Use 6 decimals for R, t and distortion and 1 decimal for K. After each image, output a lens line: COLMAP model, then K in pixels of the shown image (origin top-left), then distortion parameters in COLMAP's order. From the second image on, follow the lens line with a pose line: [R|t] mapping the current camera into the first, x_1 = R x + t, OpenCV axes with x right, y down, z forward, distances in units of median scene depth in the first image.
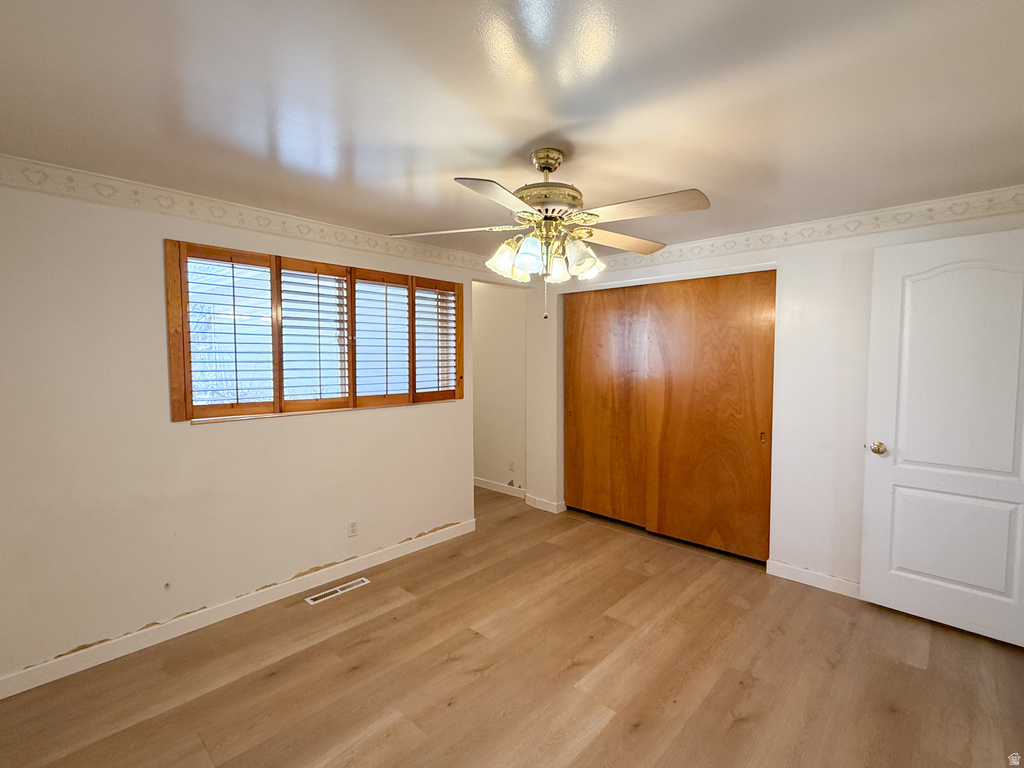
lens RADIAL K [[473.8, 0, 513.3], [0, 473.8, 386.9], [0, 0, 1]] dist [0.001054, -0.000231]
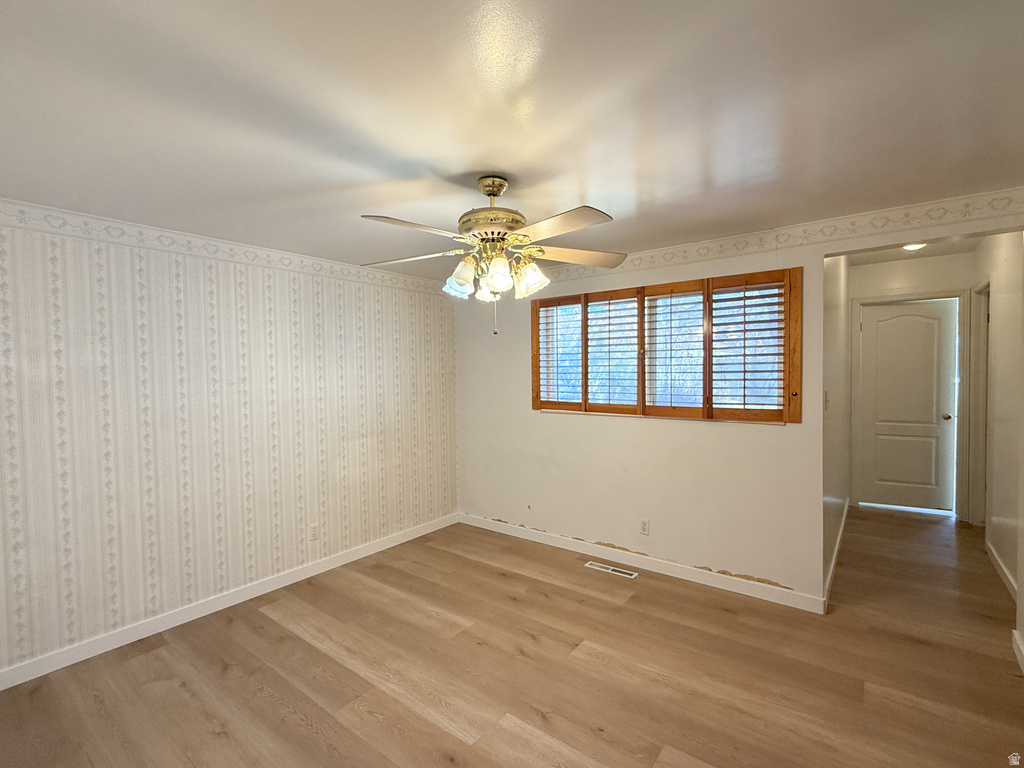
lens RADIAL K [[473.8, 0, 513.3], [0, 473.8, 386.9], [0, 0, 1]] dist [0.001054, -0.000231]
pose [[0.098584, 0.033656, -0.994559, 0.828240], [-0.048305, 0.998412, 0.028998, -0.044431], [0.993956, 0.045184, 0.100053, 0.691354]]
